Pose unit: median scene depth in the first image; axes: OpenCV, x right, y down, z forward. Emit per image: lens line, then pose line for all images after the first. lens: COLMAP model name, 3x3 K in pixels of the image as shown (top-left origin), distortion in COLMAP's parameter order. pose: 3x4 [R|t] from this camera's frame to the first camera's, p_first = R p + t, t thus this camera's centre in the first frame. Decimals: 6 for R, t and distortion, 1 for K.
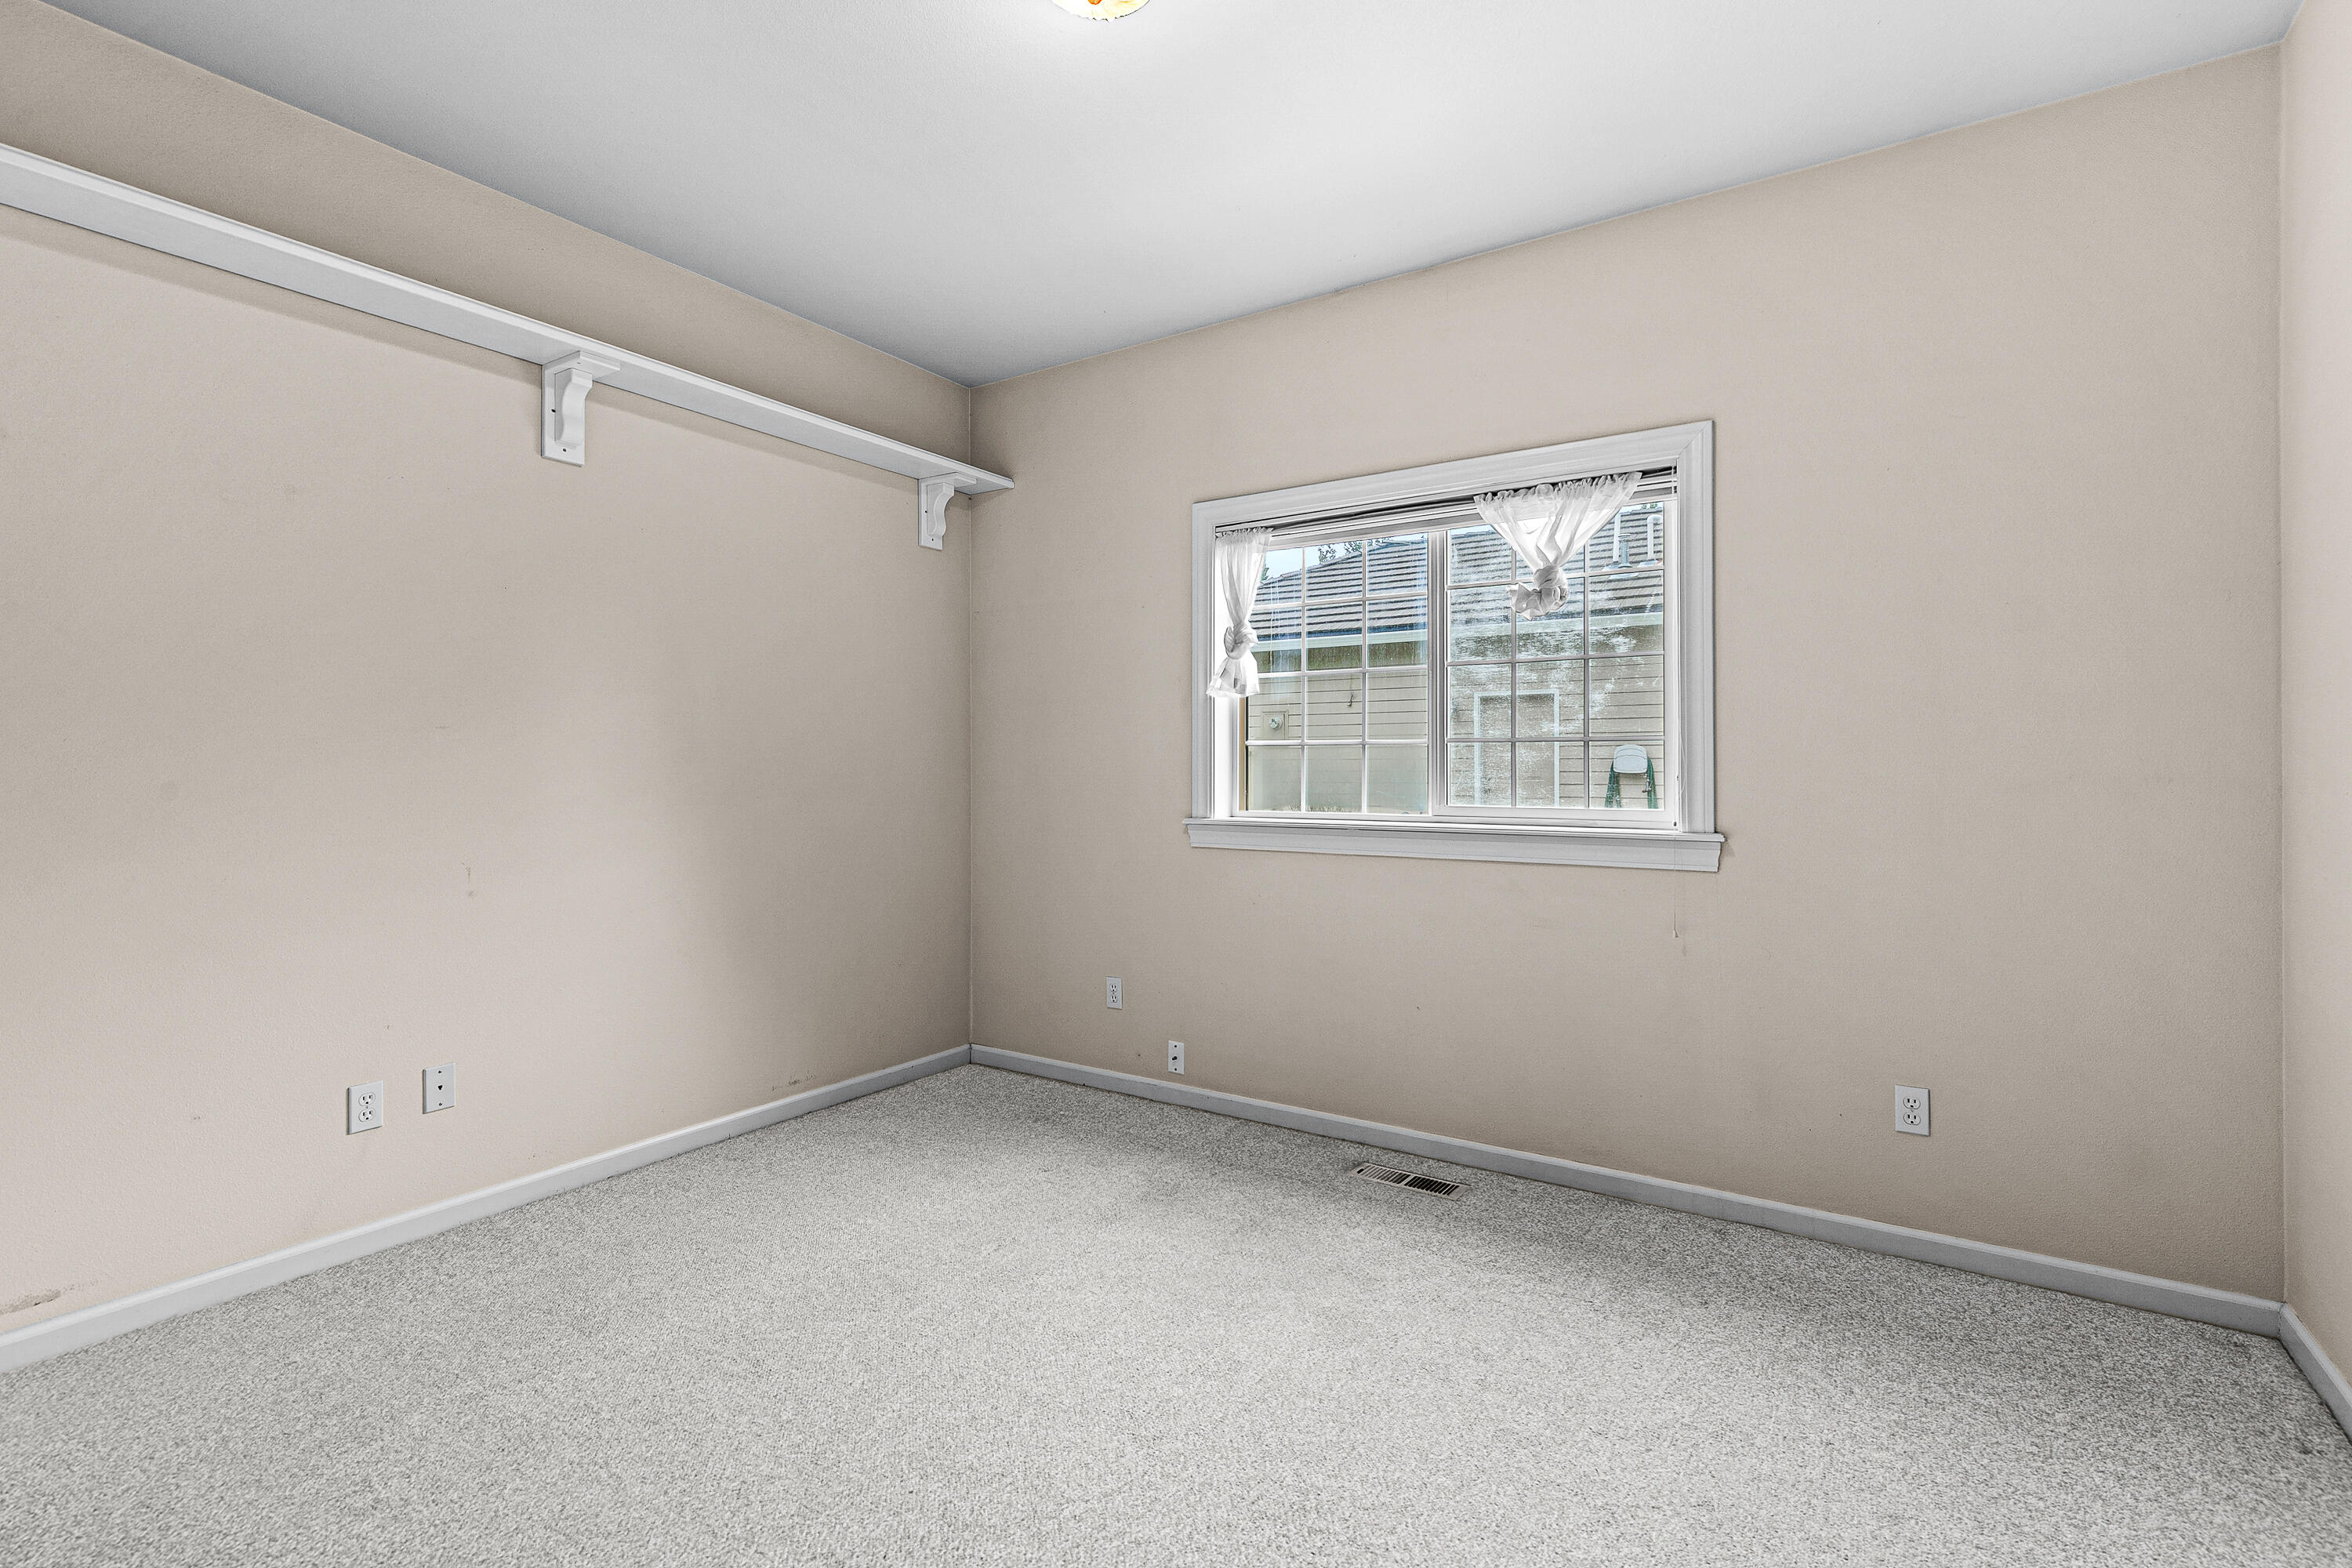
lens RADIAL K [[1068.9, 0, 1182.2], [0, 1068.9, 768.5], [0, 0, 1]] dist [0.011795, -0.000552]
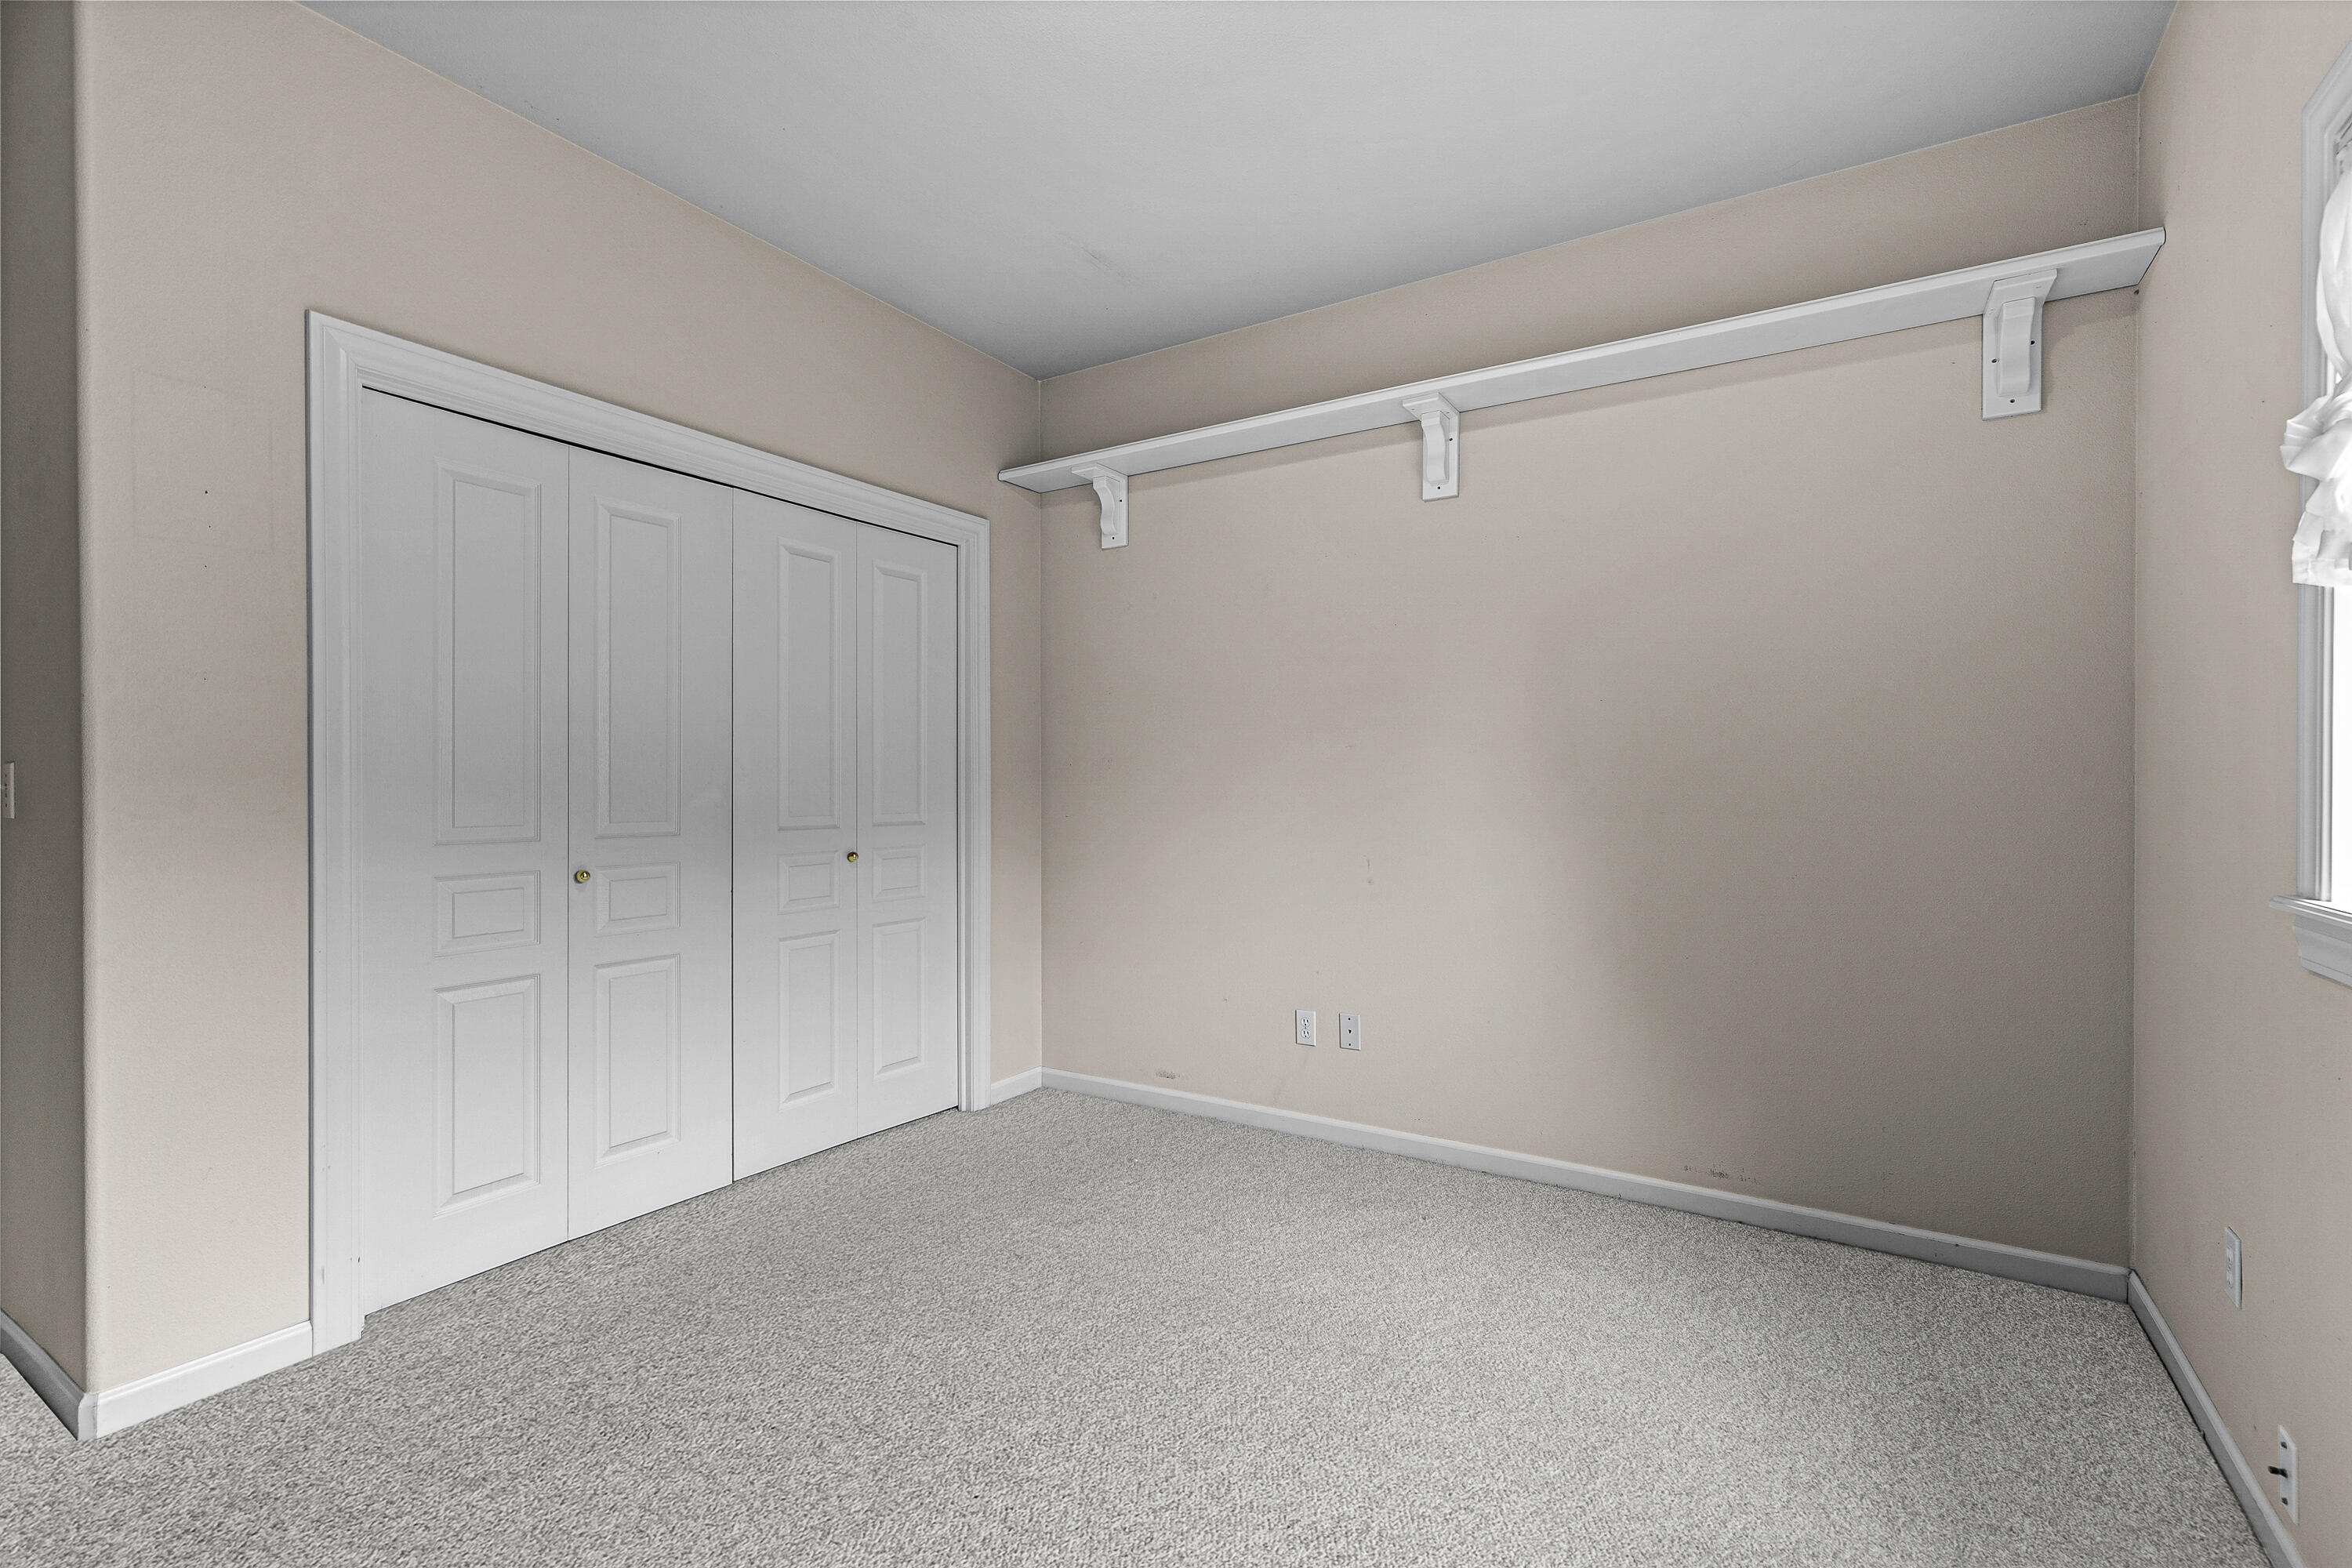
lens RADIAL K [[1068.9, 0, 1169.1], [0, 1068.9, 780.0], [0, 0, 1]] dist [0.011795, -0.000552]
pose [[0.014796, 0.007427, -0.999863, 0.503944], [0.006323, 0.999952, 0.007521, -0.008546], [0.999871, -0.006433, 0.014748, 0.692725]]
